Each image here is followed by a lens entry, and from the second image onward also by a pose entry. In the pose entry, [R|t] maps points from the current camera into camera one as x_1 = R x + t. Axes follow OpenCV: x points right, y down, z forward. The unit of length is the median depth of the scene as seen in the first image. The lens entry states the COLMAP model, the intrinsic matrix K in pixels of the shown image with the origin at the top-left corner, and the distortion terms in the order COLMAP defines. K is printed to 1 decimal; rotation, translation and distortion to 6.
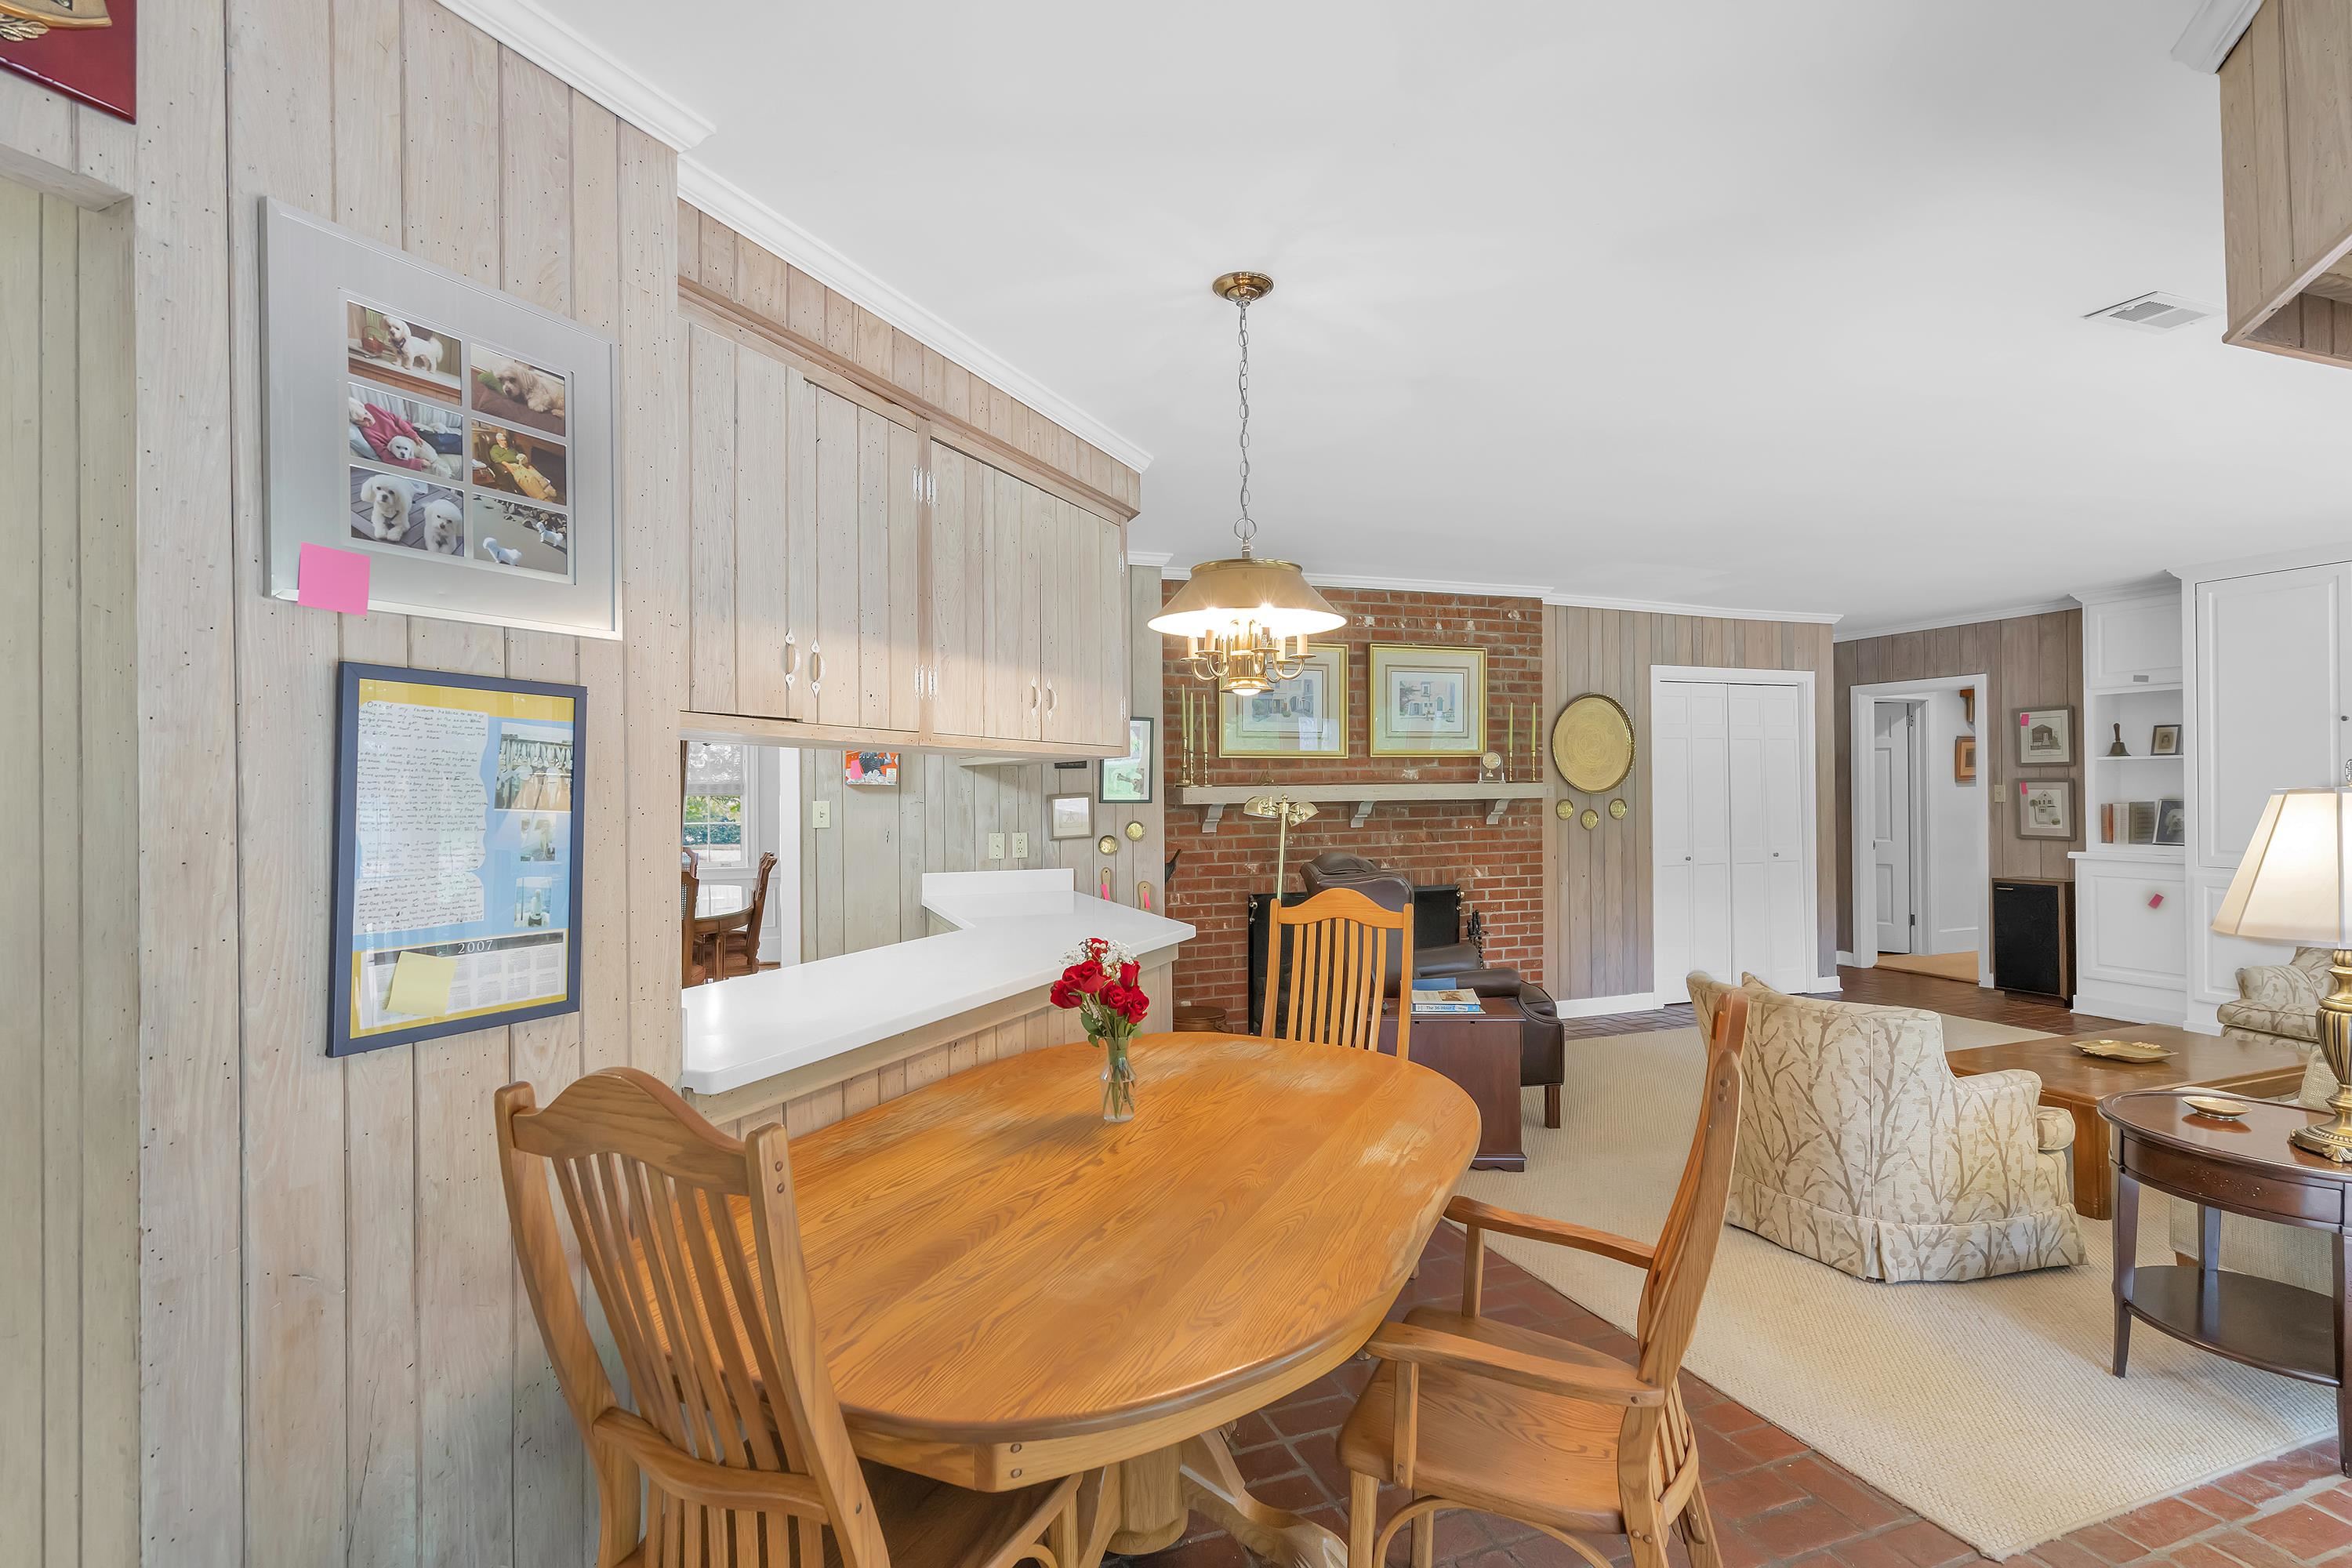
lens RADIAL K [[1133.2, 0, 1176.0], [0, 1133.2, 784.0], [0, 0, 1]] dist [0.012650, 0.000387]
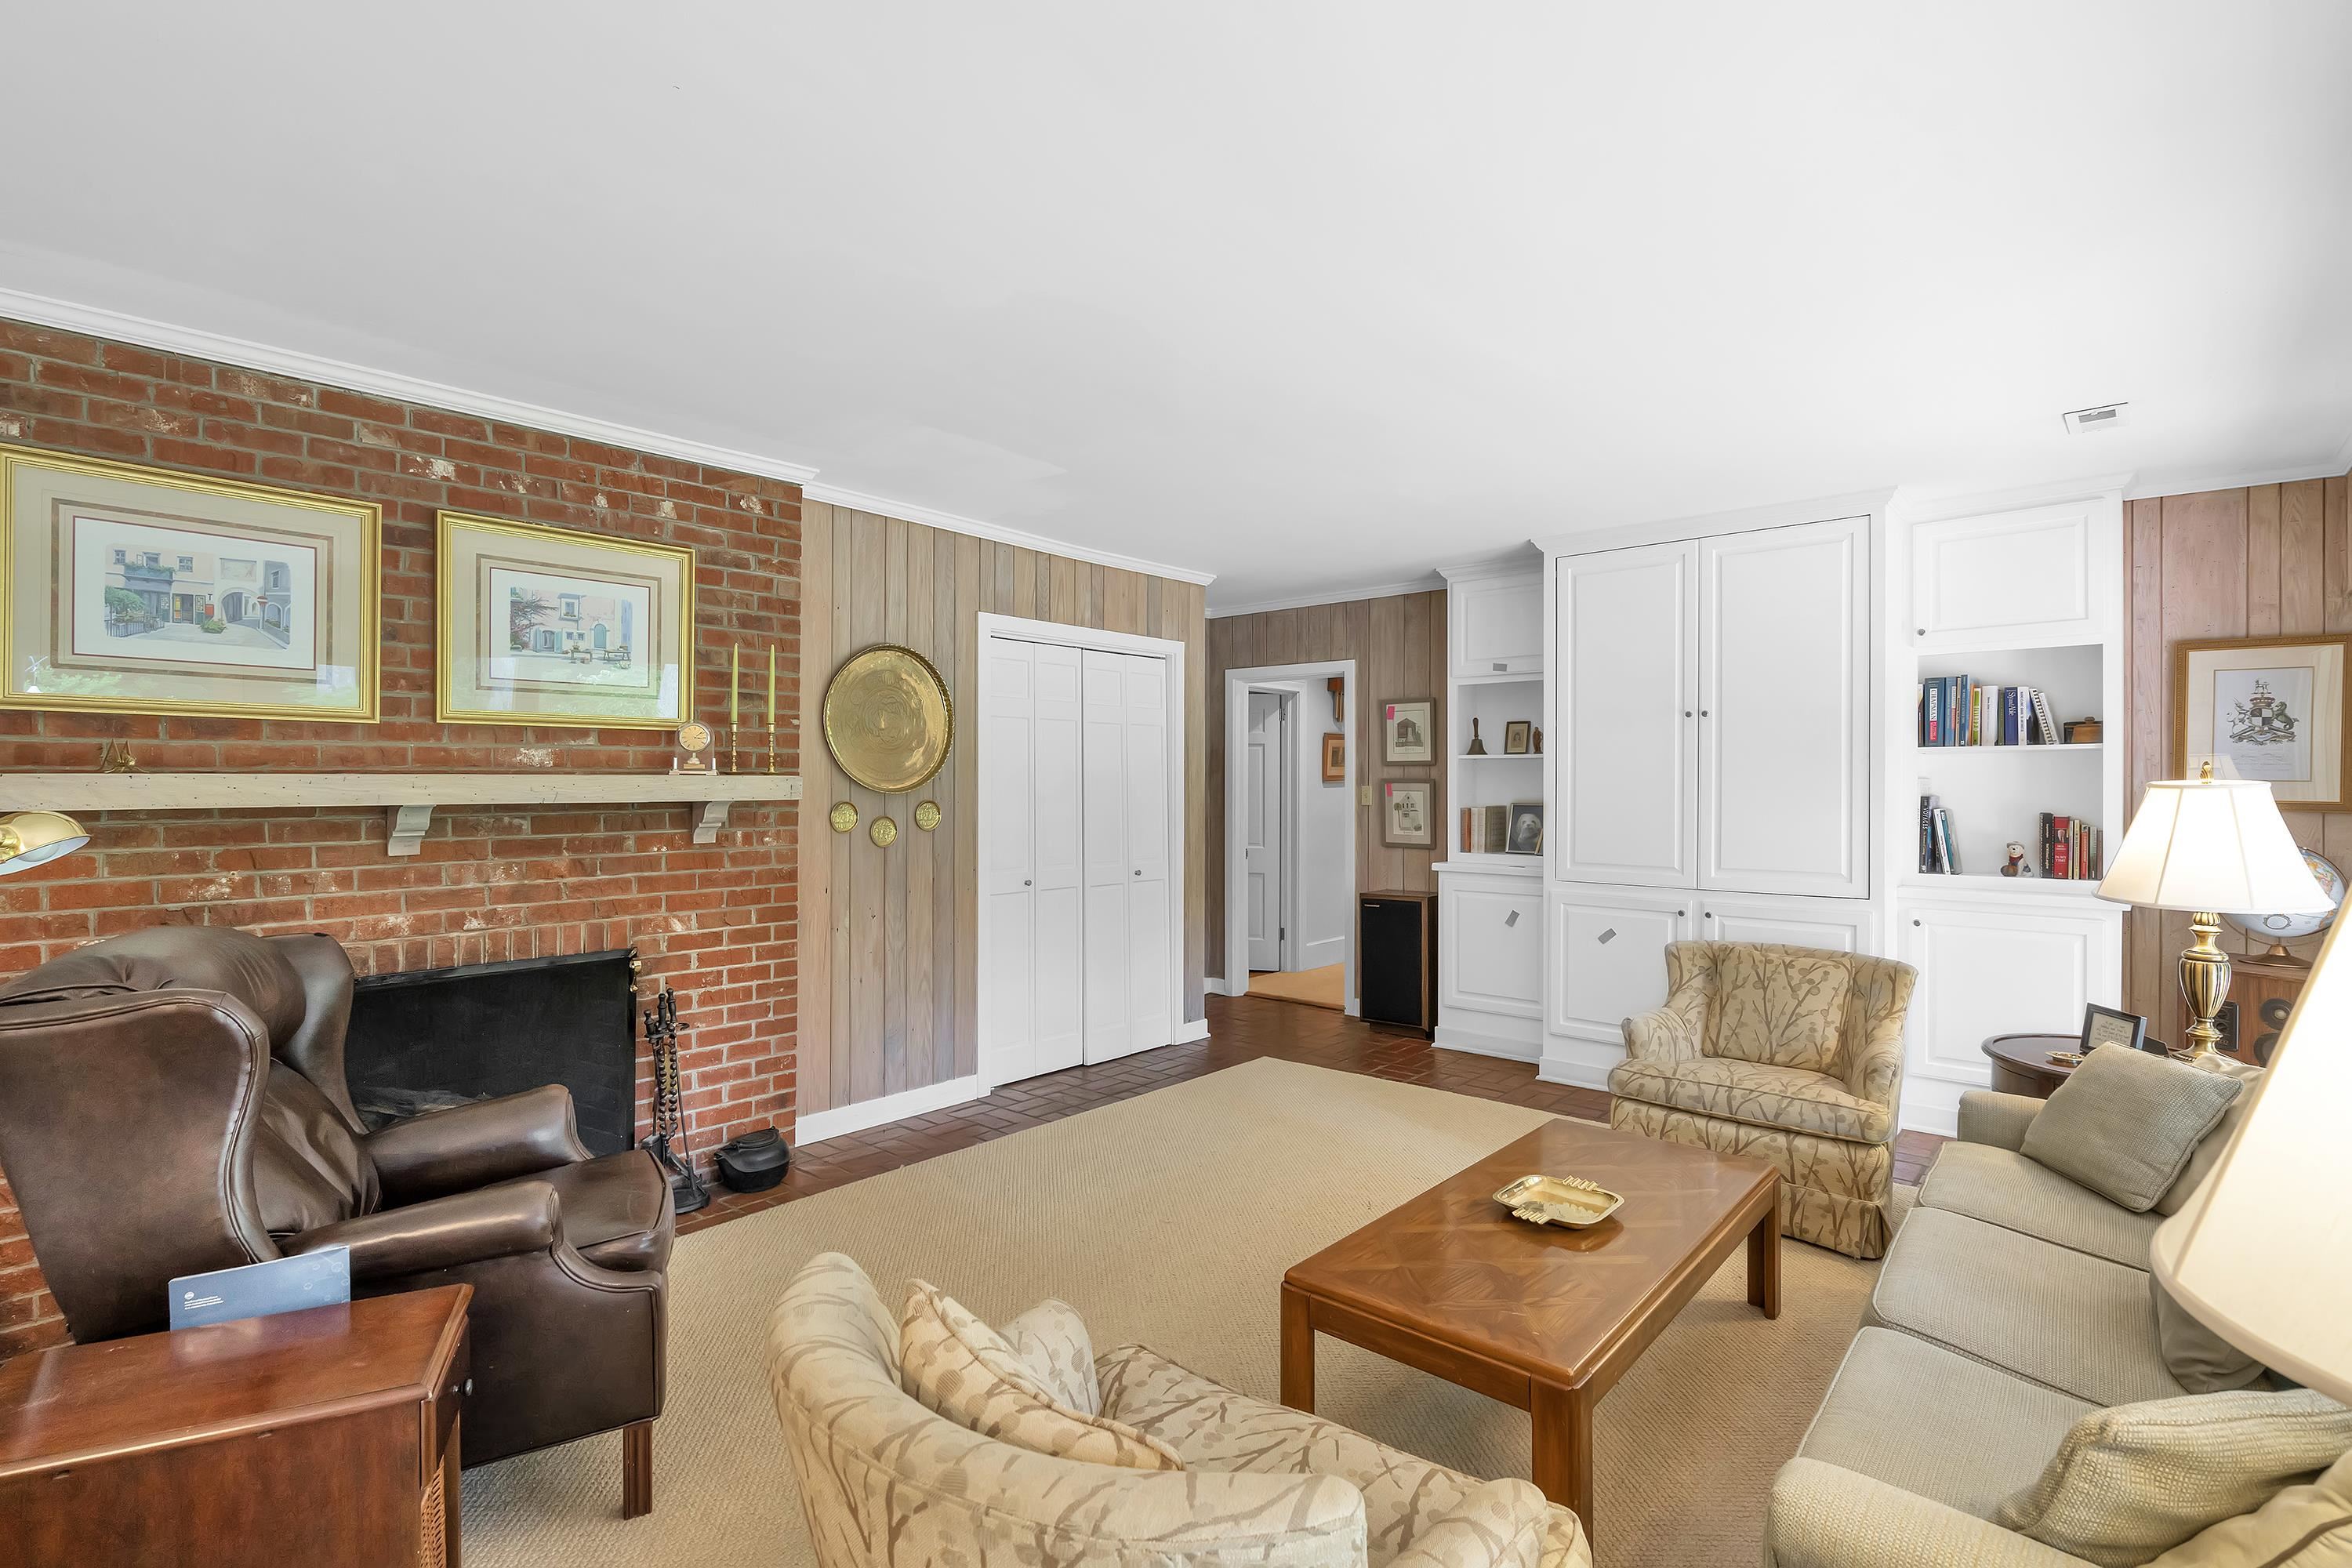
lens RADIAL K [[1133.2, 0, 1176.0], [0, 1133.2, 784.0], [0, 0, 1]] dist [0.012650, 0.000387]
pose [[0.886379, 0.009917, 0.462854, 0.216389], [-0.011282, 0.999936, 0.000182, 0.000948], [-0.462822, -0.005383, 0.886435, 0.339778]]
